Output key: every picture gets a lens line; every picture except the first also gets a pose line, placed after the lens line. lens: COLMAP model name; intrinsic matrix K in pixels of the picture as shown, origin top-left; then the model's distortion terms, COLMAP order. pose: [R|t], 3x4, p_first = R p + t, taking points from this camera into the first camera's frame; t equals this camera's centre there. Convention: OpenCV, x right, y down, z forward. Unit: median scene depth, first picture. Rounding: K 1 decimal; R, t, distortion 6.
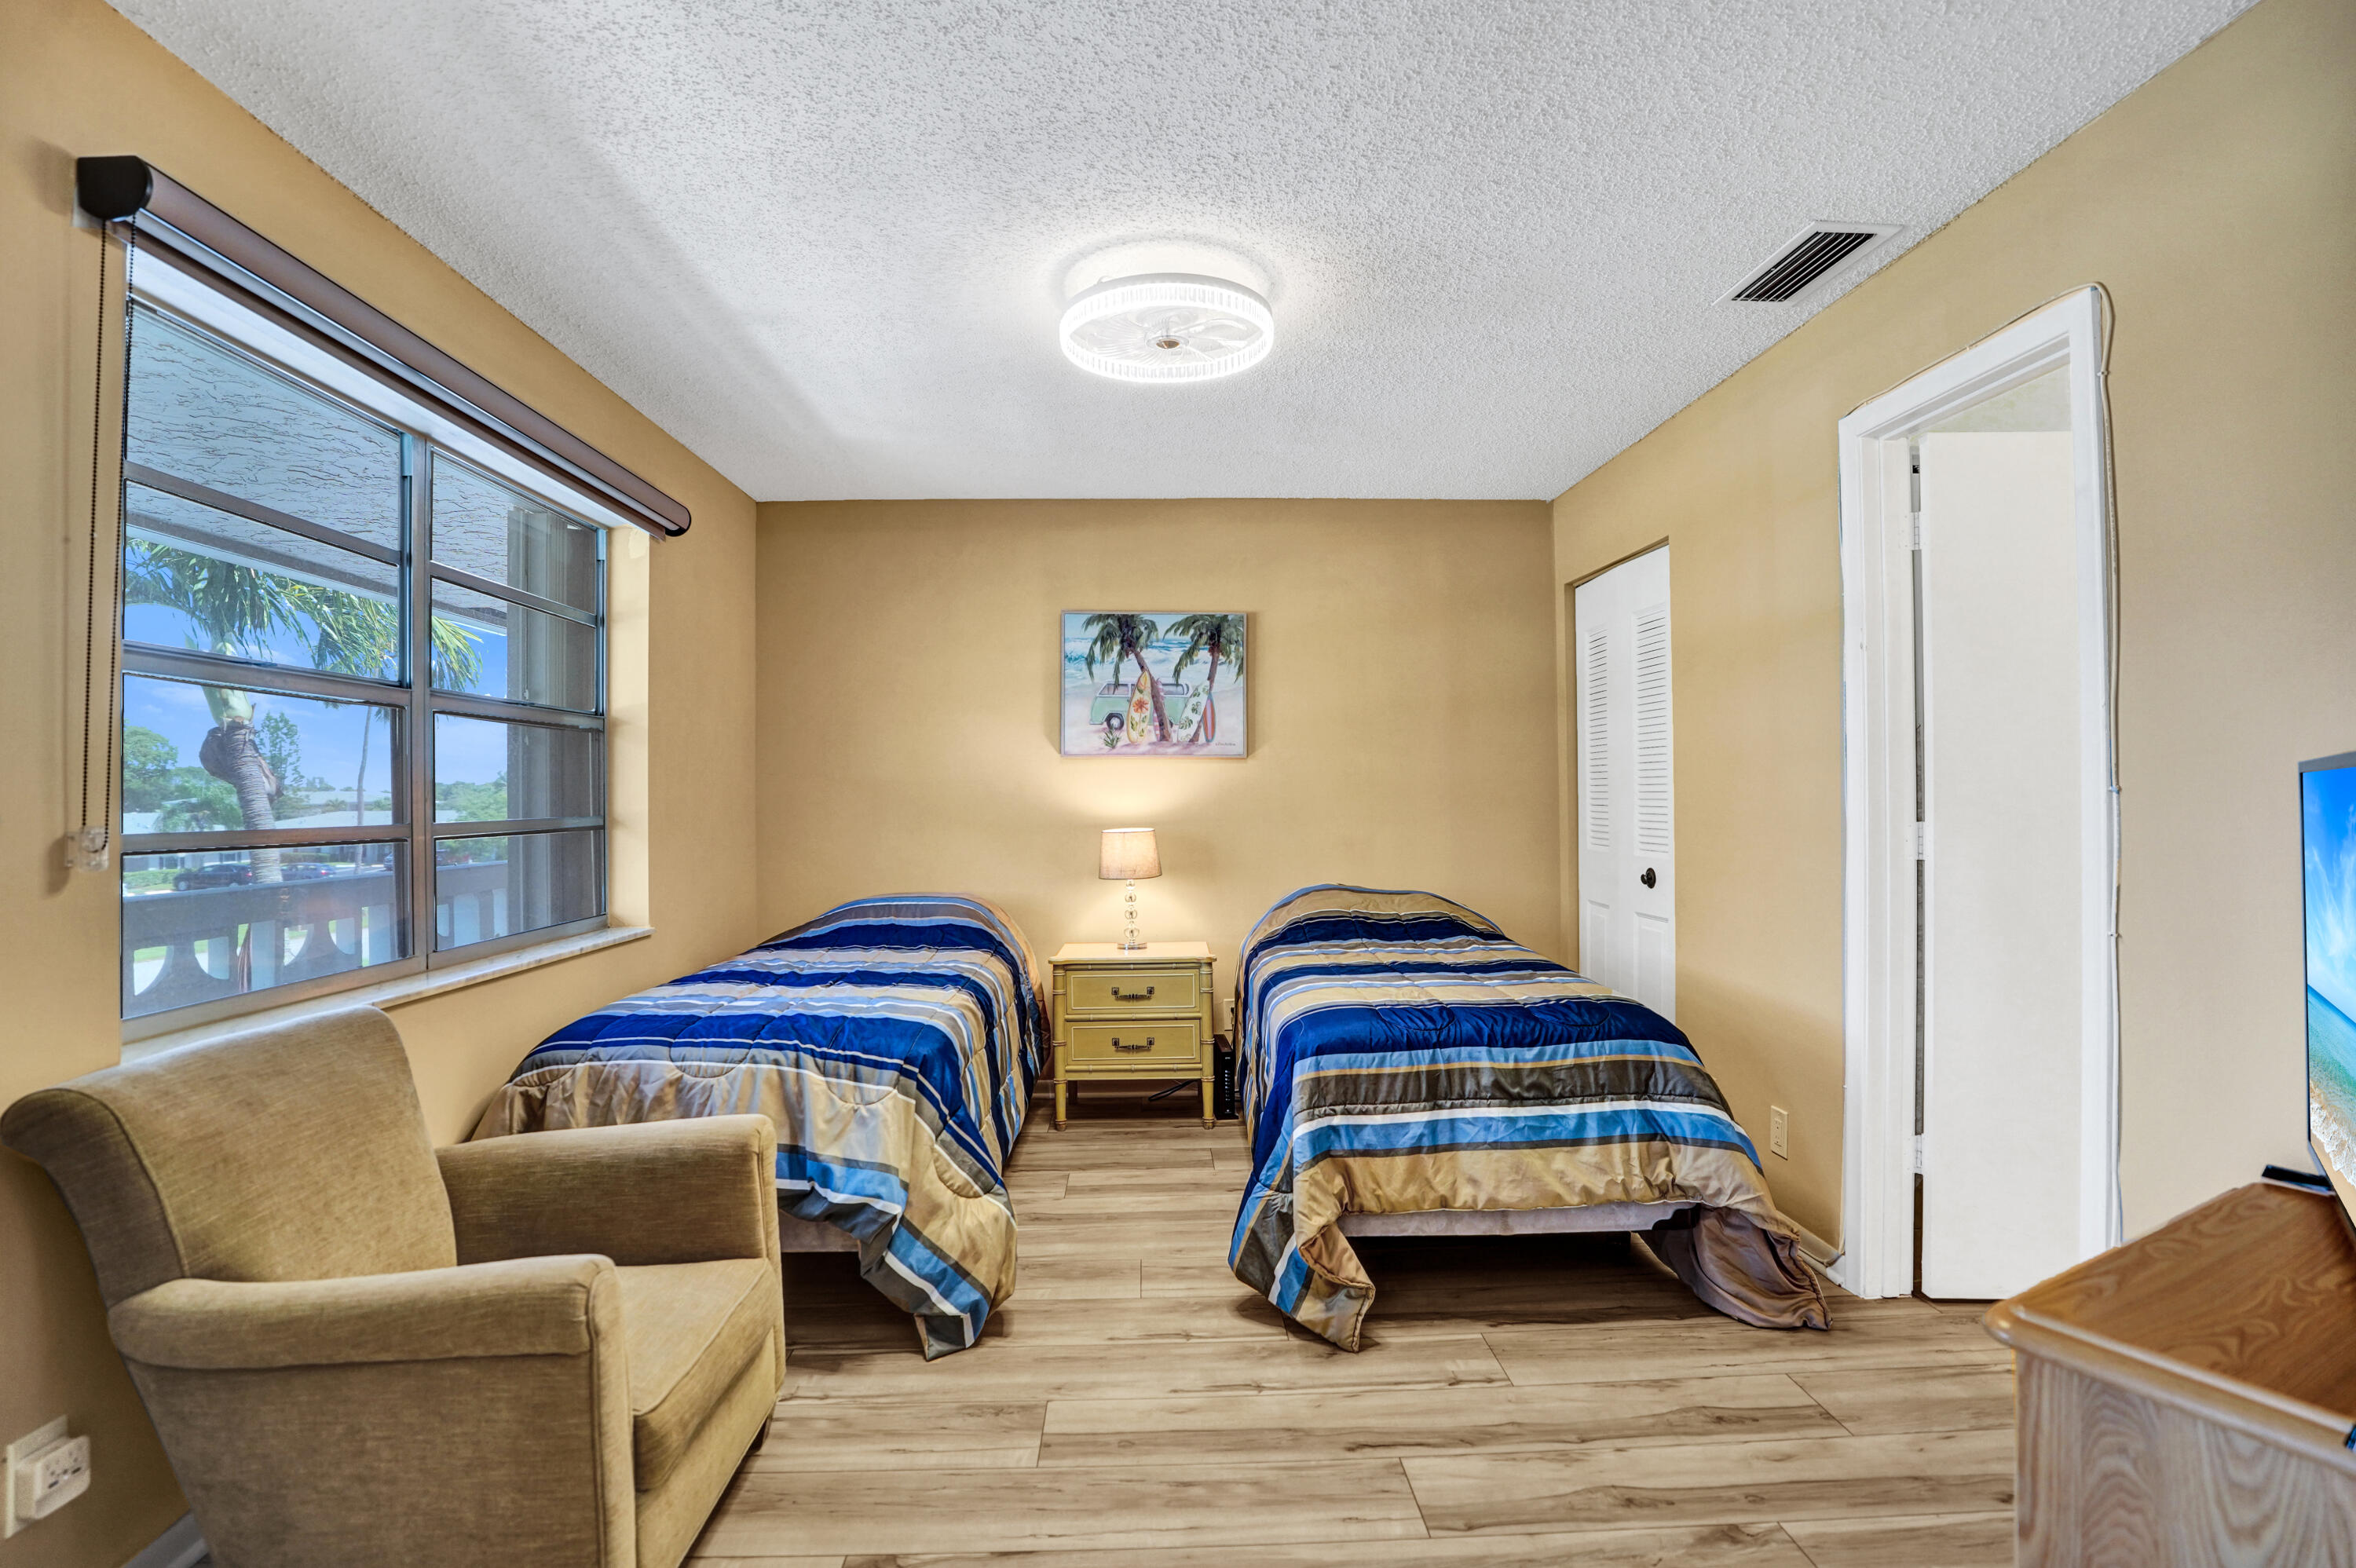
lens RADIAL K [[1166.6, 0, 1186.4], [0, 1166.6, 786.3], [0, 0, 1]] dist [-0.054556, 0.011643]
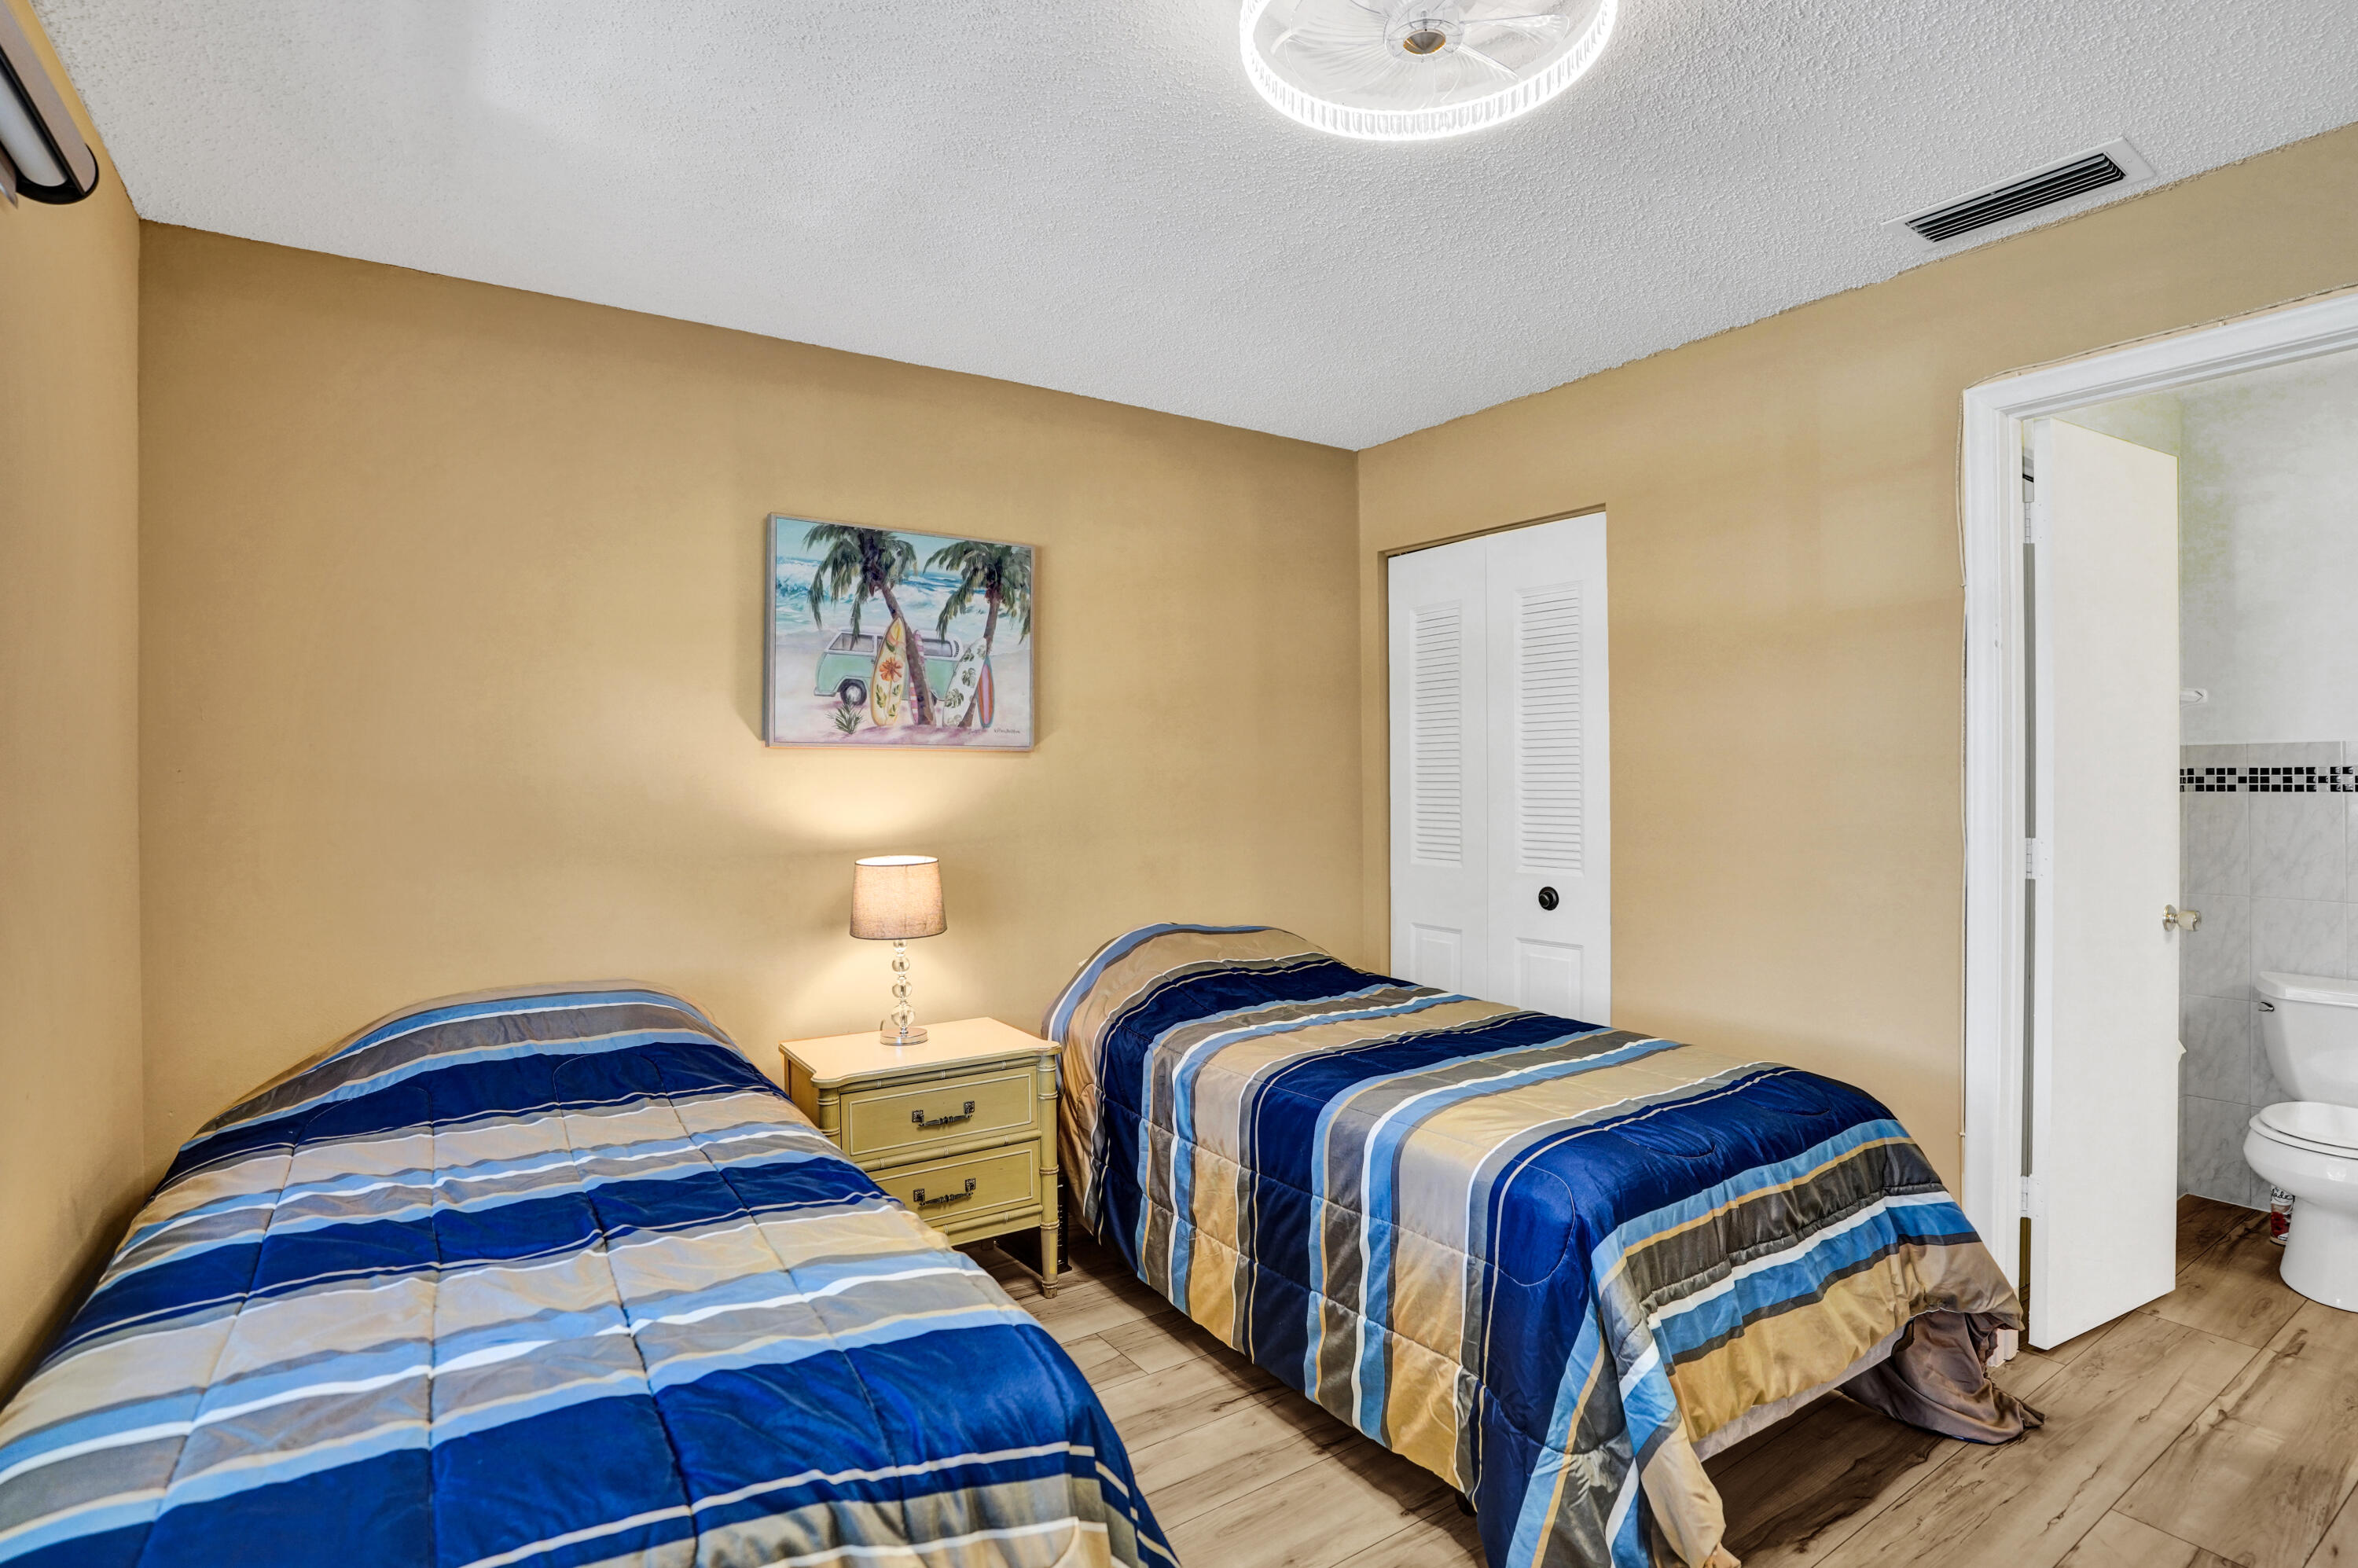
lens RADIAL K [[1167.7, 0, 1182.0], [0, 1167.7, 786.9], [0, 0, 1]] dist [-0.054556, 0.011643]
pose [[0.840974, -0.000810, 0.541075, -0.257397], [-0.004304, 0.999957, 0.008187, -0.008817], [-0.541058, -0.009214, 0.840934, 0.356080]]
